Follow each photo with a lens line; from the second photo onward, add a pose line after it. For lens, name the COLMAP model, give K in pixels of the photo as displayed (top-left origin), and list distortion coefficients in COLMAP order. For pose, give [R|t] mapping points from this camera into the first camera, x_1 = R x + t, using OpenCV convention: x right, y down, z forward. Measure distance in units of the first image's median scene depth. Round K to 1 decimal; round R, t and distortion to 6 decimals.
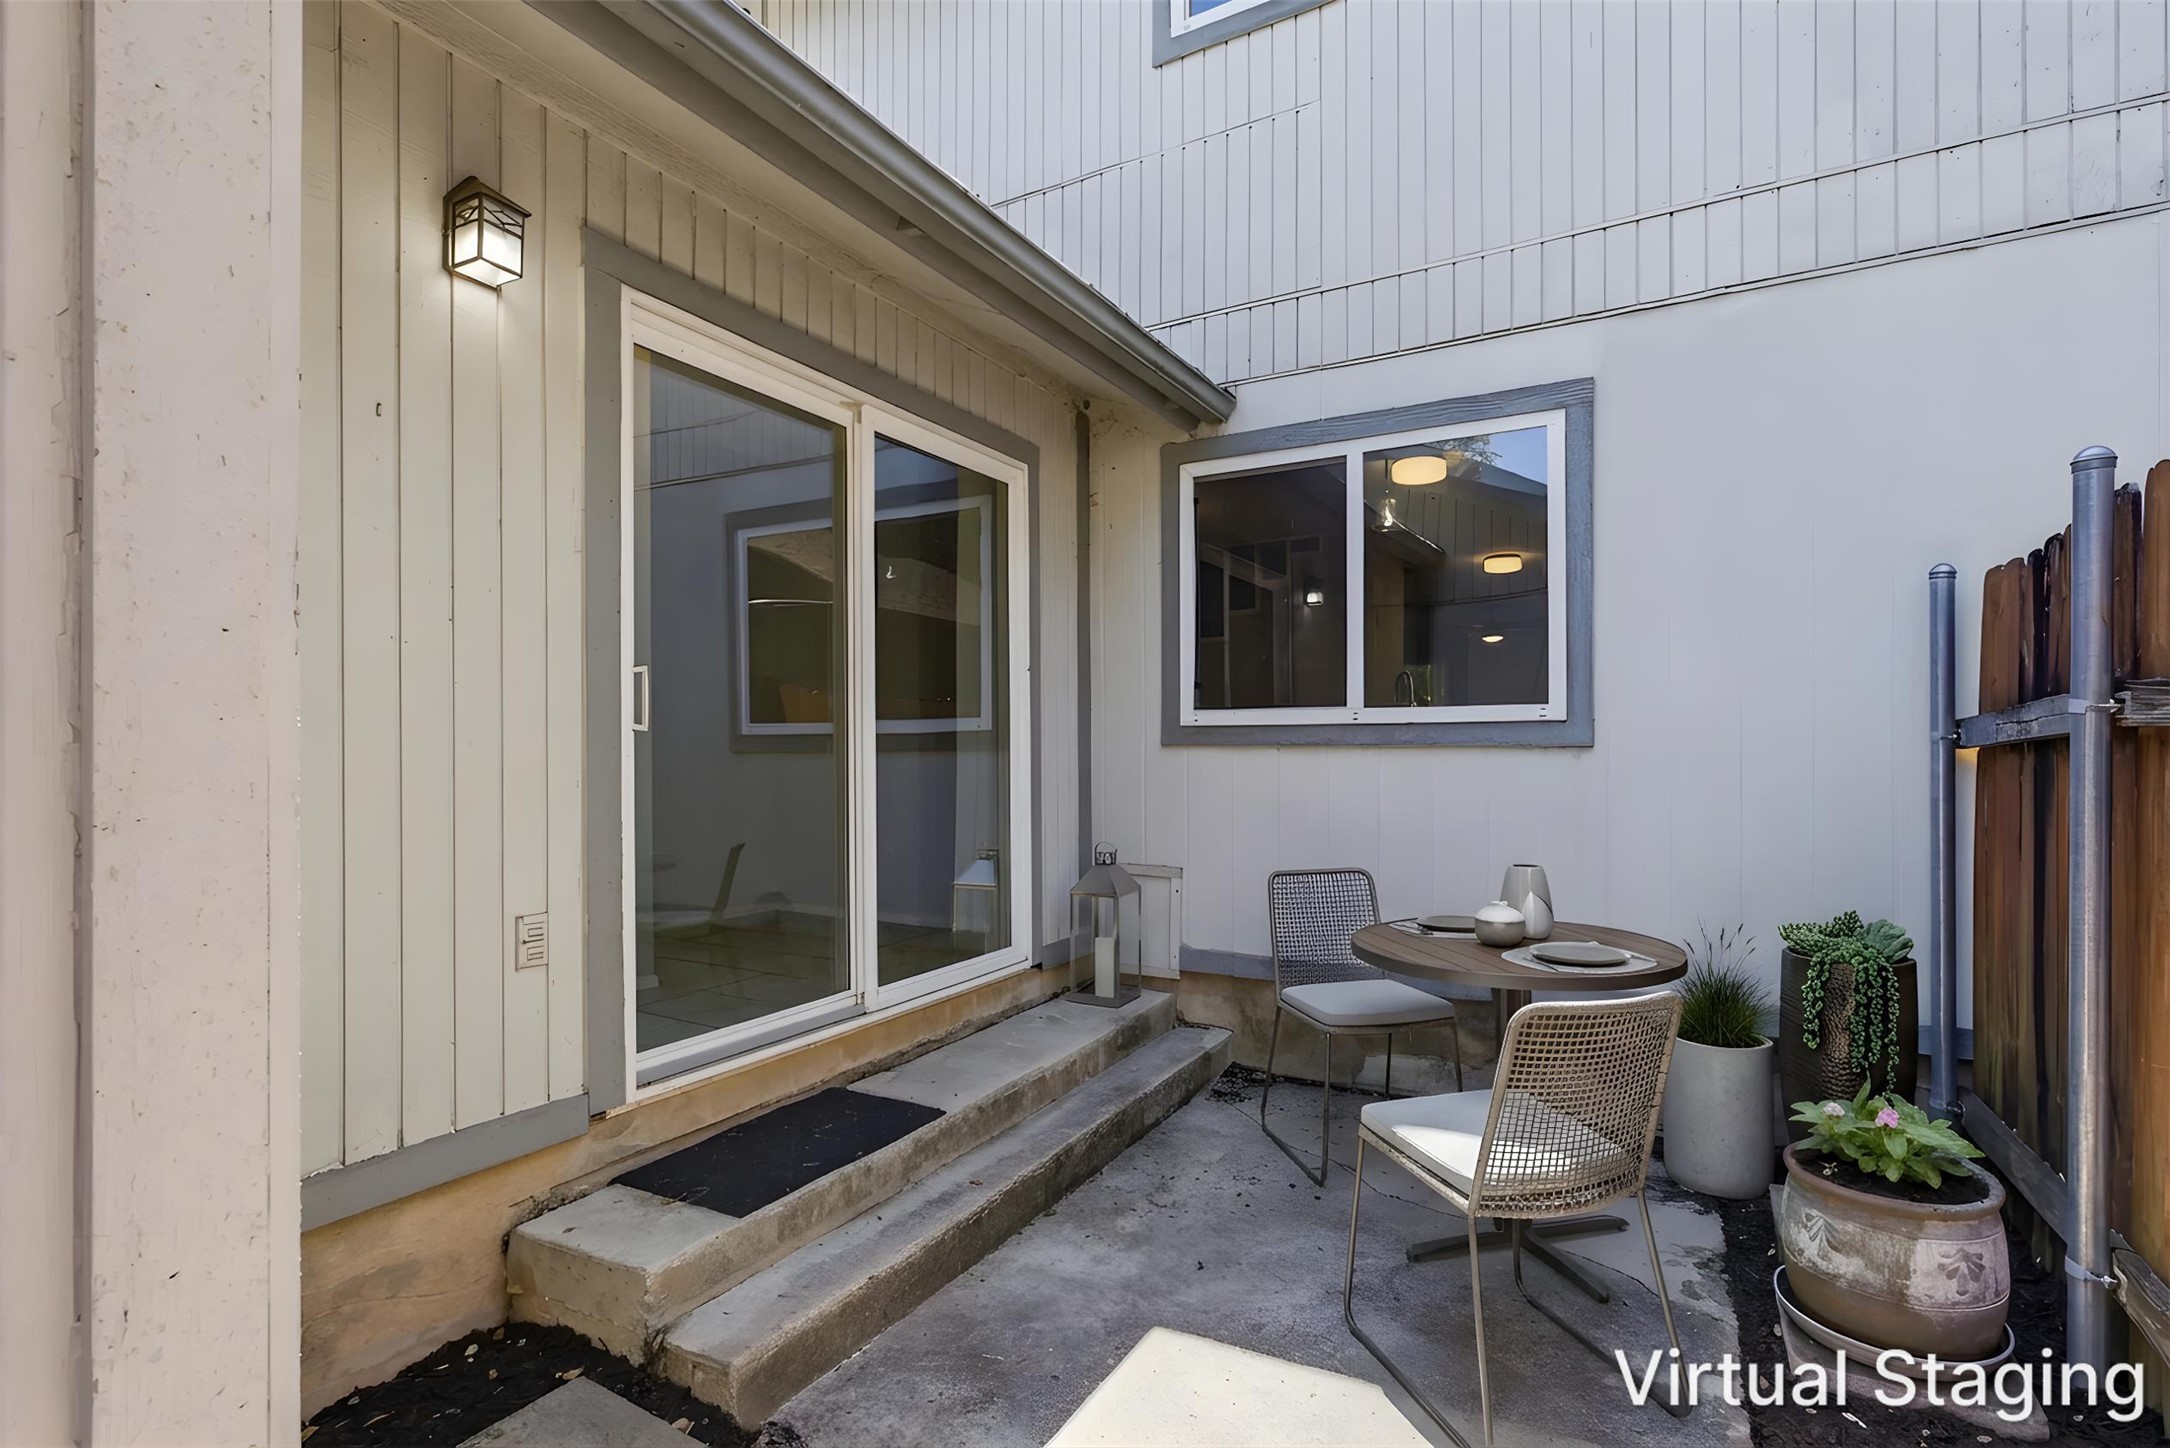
lens RADIAL K [[1042.1, 0, 1089.8], [0, 1042.1, 773.2], [0, 0, 1]] dist [-0.001357, -0.000146]
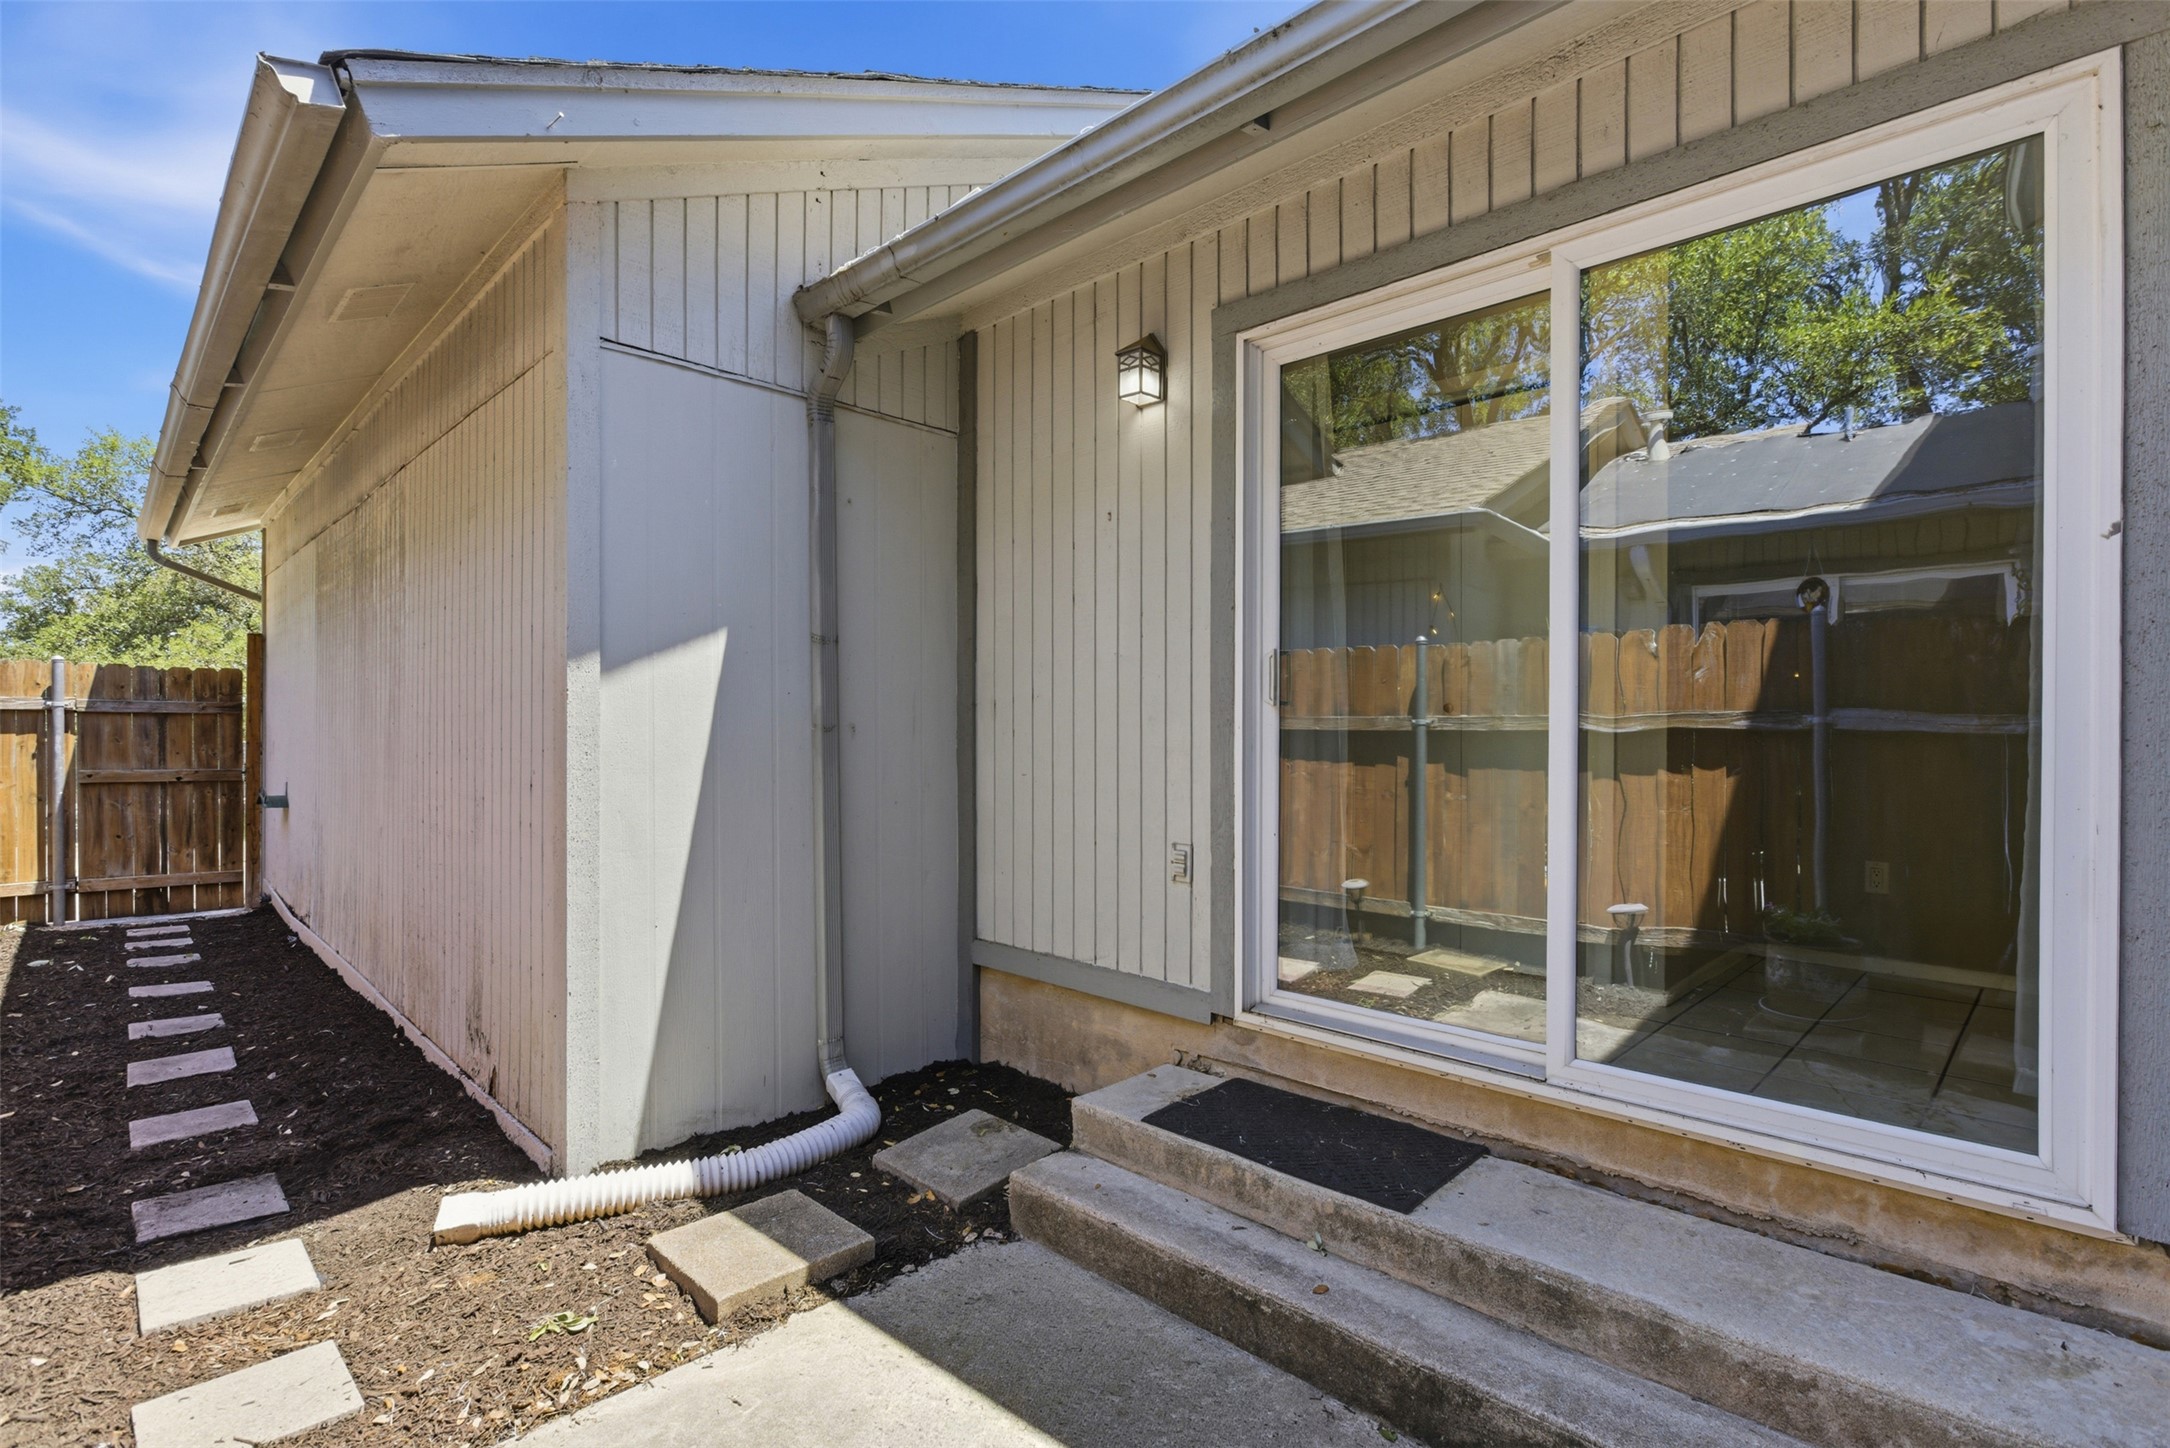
lens RADIAL K [[994.3, 0, 1071.4], [0, 994.3, 732.4], [0, 0, 1]] dist [0.000952, 0.000347]
pose [[-0.266851, 0.009265, -0.963693, 0.670365], [-0.017352, 0.999745, 0.014417, -0.022841], [0.963581, 0.020569, -0.266623, 1.063965]]
